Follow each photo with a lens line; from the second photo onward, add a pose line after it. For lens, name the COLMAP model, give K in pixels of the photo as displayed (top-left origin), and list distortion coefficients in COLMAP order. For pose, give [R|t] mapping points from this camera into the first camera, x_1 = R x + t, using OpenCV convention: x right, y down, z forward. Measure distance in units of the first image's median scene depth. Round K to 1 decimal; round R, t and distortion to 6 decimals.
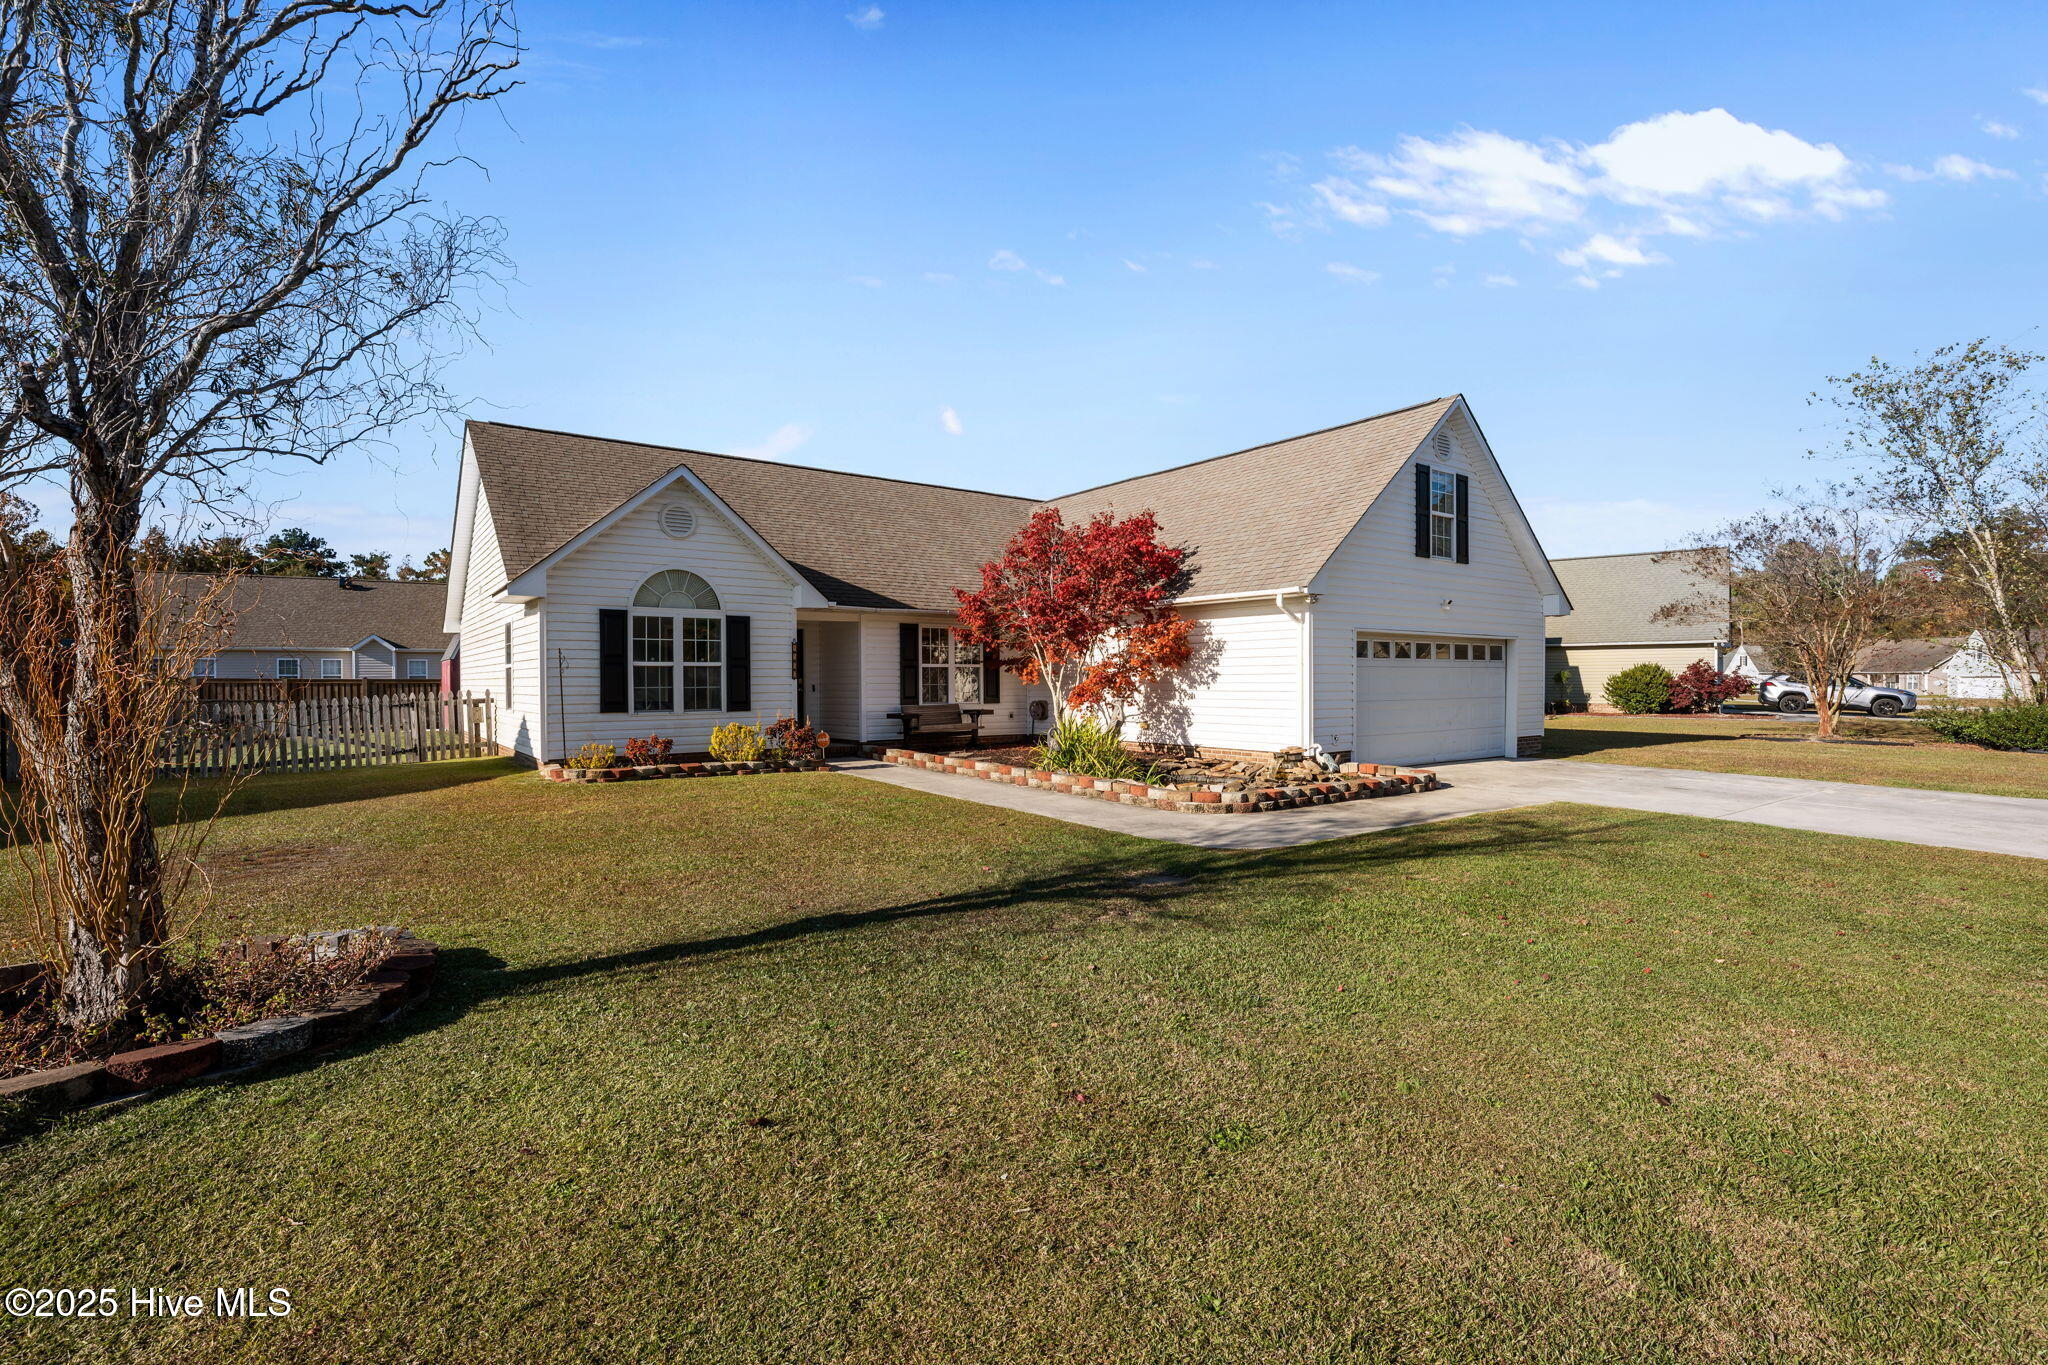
lens RADIAL K [[963.5, 0, 1024.0], [0, 963.5, 682.5], [0, 0, 1]] dist [-0.000246, -0.000046]
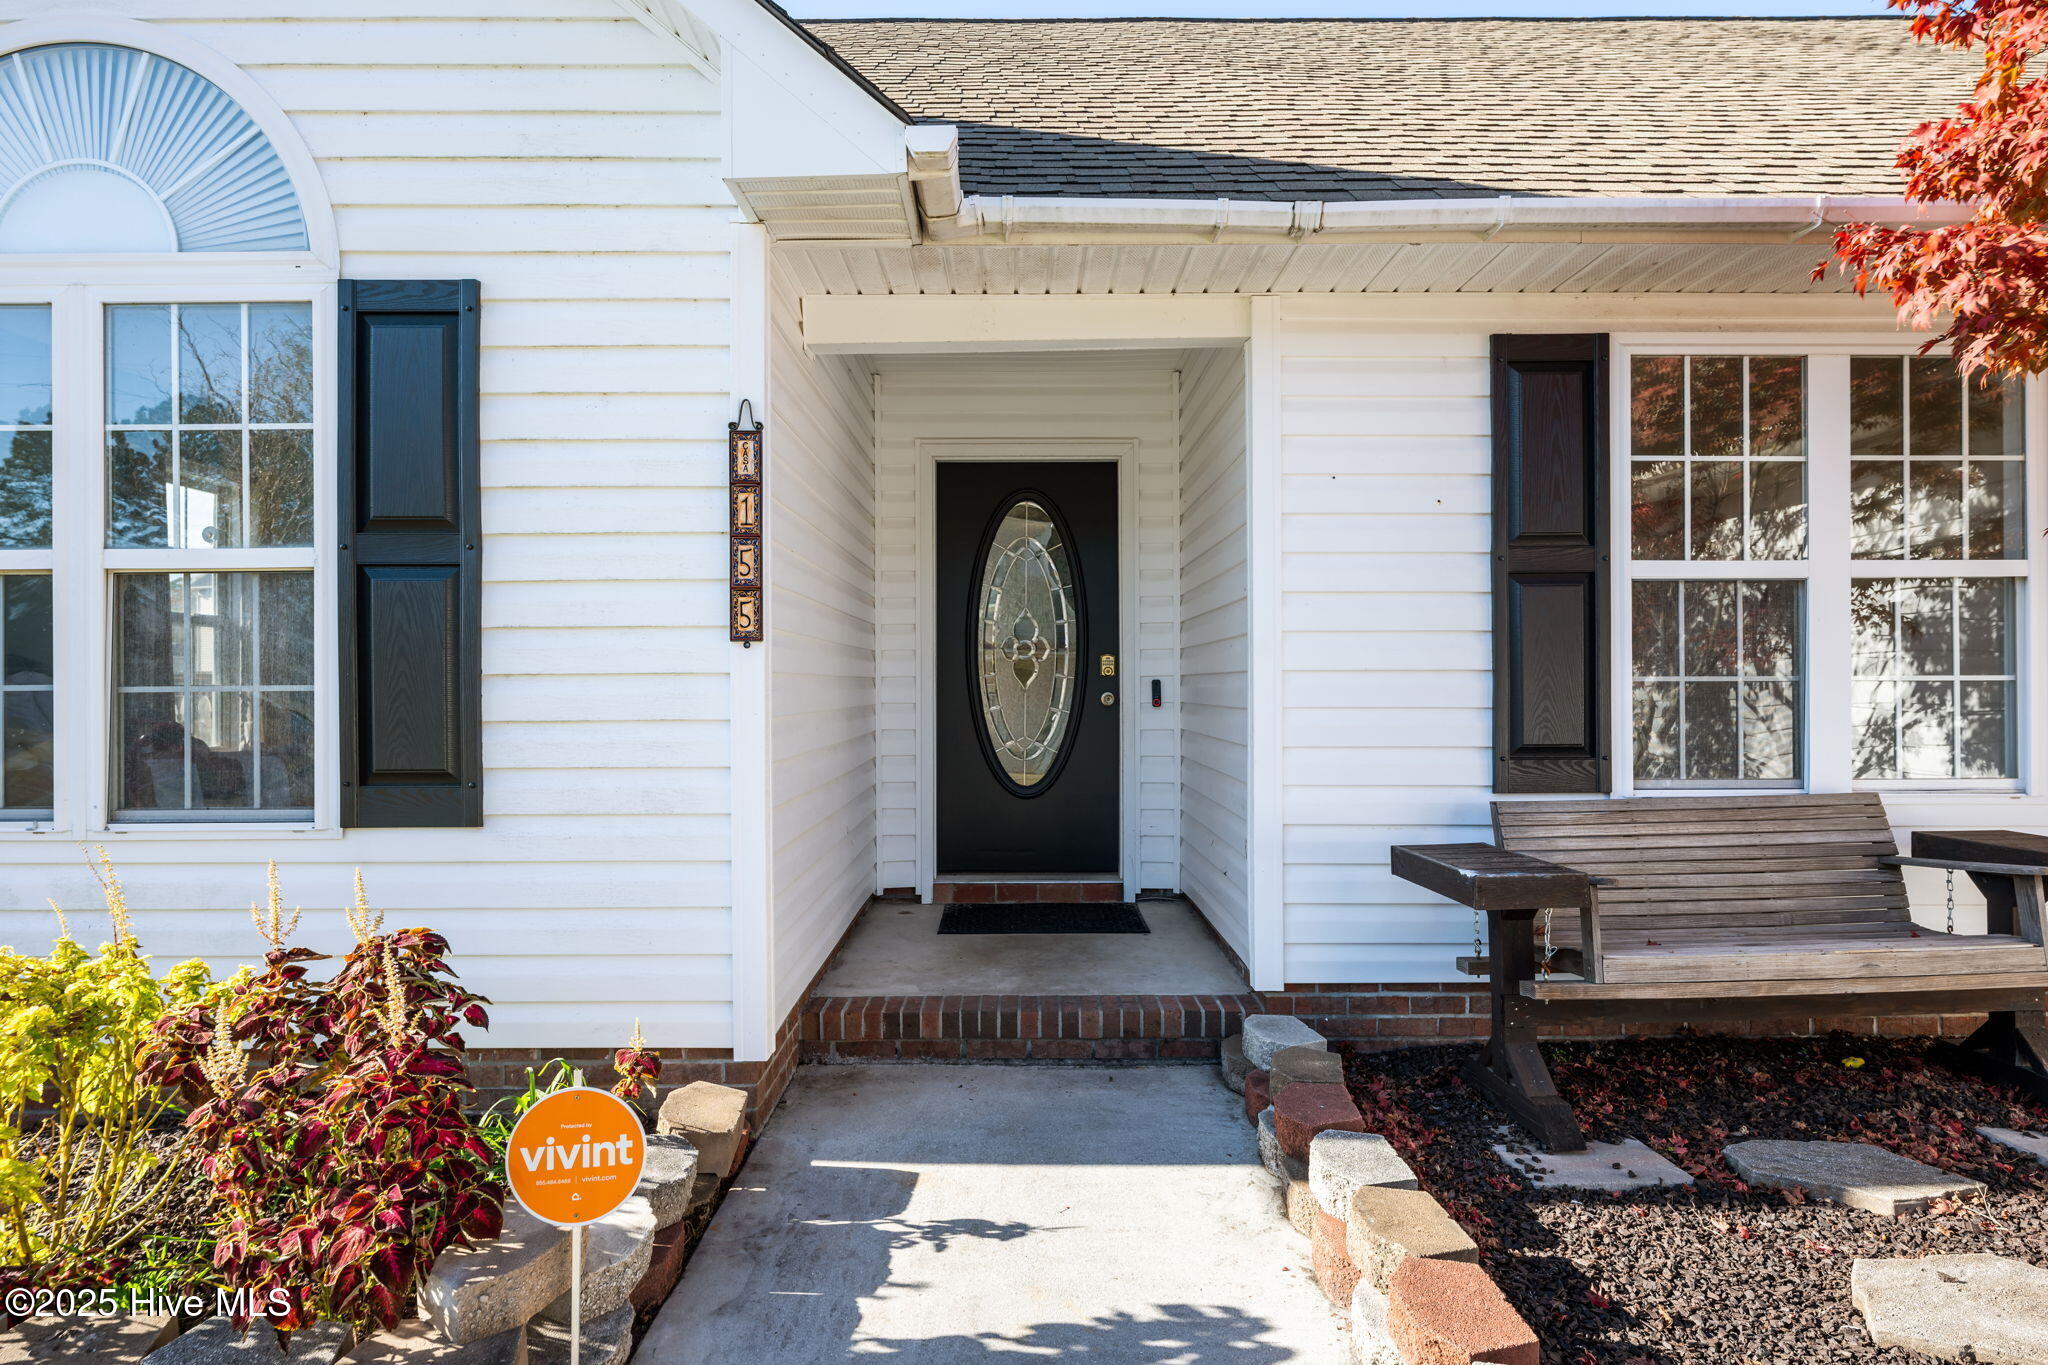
lens RADIAL K [[1191.5, 0, 1024.0], [0, 1191.5, 682.5], [0, 0, 1]] dist [-0.004064, -0.001093]
pose [[0.806294, 0.004309, -0.591499, -0.075579], [-0.002745, 0.999990, 0.003544, 0.002634], [0.591509, -0.001234, 0.806298, 0.861391]]
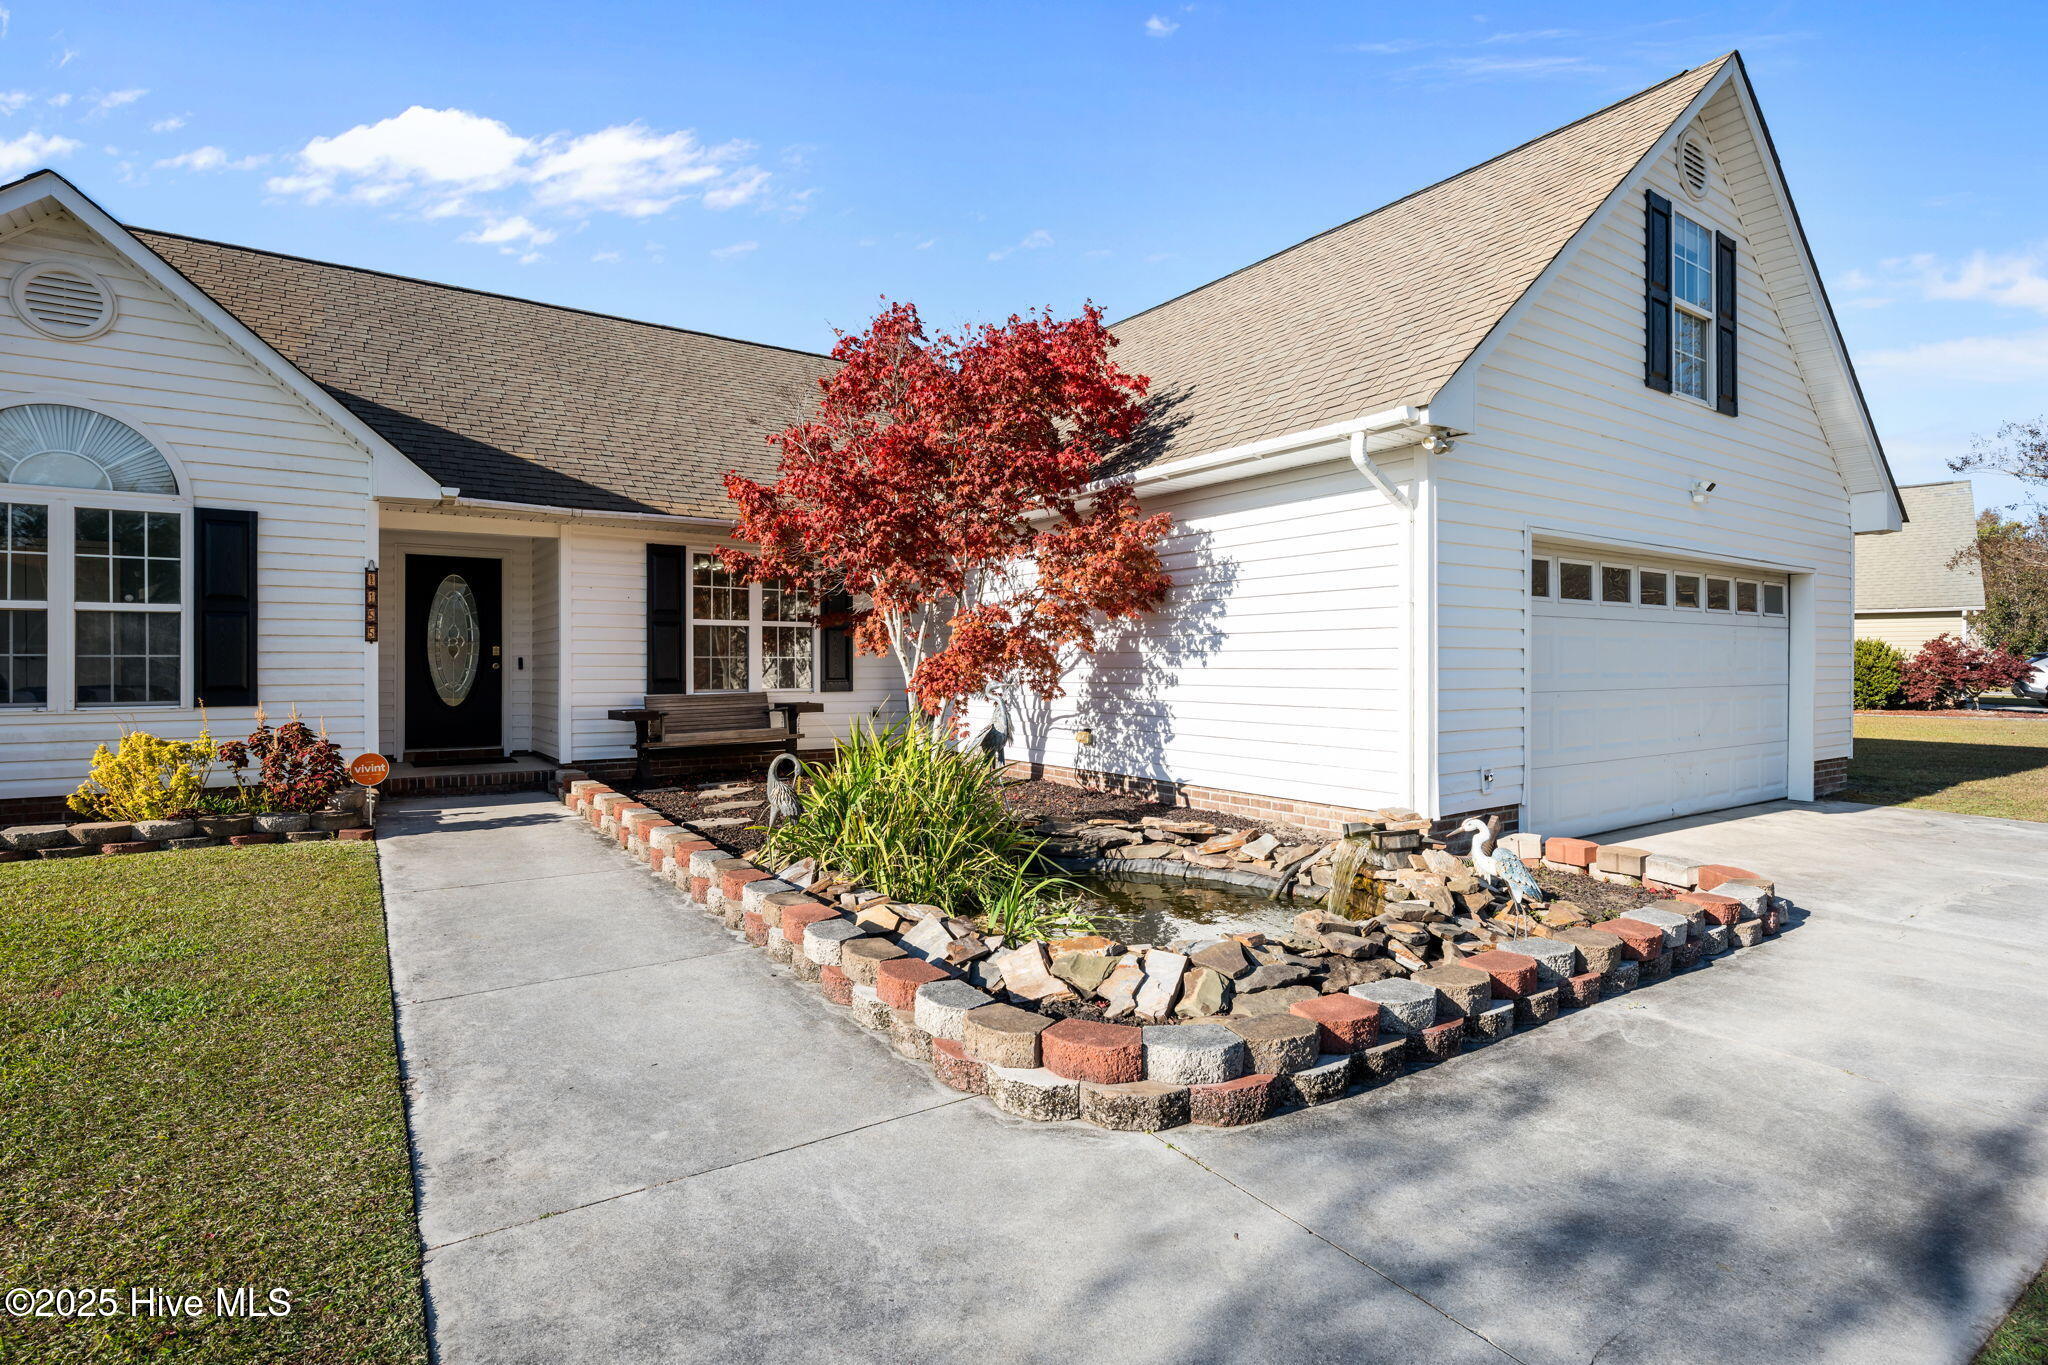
lens RADIAL K [[1010.0, 0, 1035.5], [0, 1010.0, 661.0], [0, 0, 1]] dist [-0.000739, -0.000070]
pose [[0.999328, 0.003989, -0.036447, 0.124790], [-0.004252, 0.999966, -0.007133, 0.008675], [0.036417, 0.007283, 0.999310, 0.491061]]
